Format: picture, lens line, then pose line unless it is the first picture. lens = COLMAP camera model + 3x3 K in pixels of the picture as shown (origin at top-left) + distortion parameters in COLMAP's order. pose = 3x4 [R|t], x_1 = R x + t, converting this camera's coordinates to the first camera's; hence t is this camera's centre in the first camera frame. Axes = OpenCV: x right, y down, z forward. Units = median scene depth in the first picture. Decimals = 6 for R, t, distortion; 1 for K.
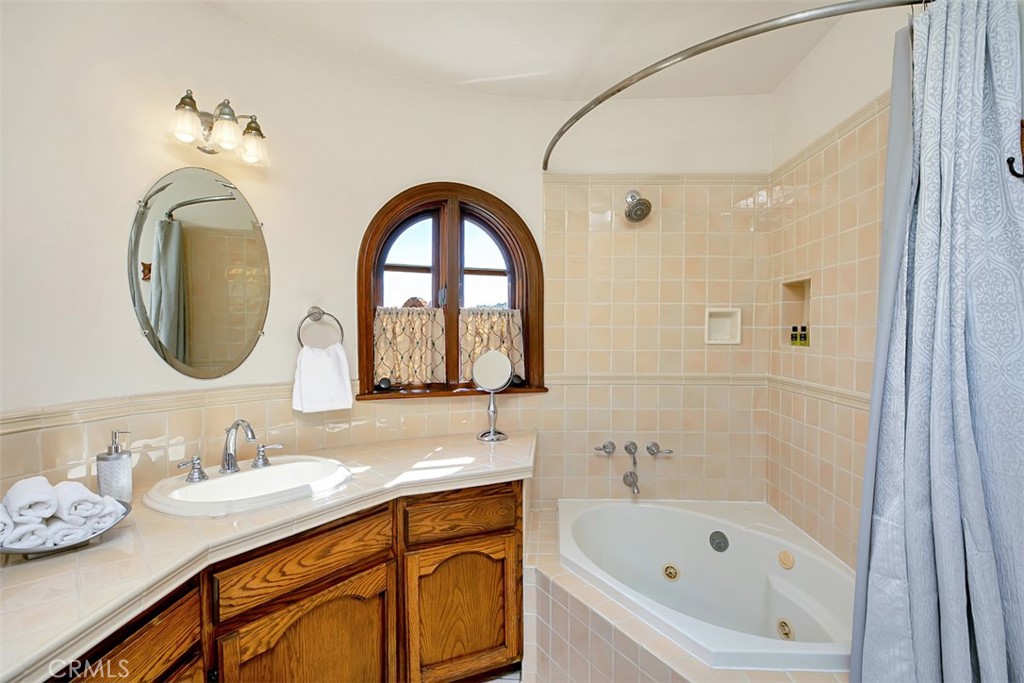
lens RADIAL K [[538.8, 0, 512.2], [0, 538.8, 343.1], [0, 0, 1]] dist [-0.013014, 0.002276]
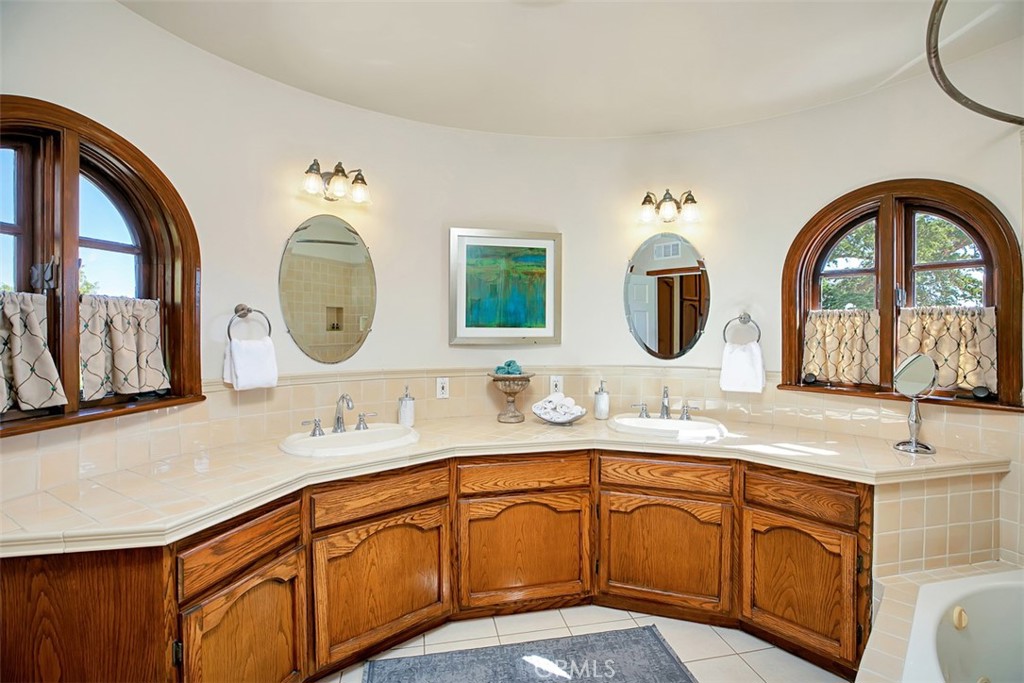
lens RADIAL K [[478.2, 0, 515.1], [0, 478.2, 332.9], [0, 0, 1]] dist [-0.001588, 0.000222]
pose [[0.268610, 0.000874, -0.963249, 0.697415], [-0.030918, 0.999492, -0.007715, 0.007459], [0.962753, 0.031854, 0.268500, 0.154096]]
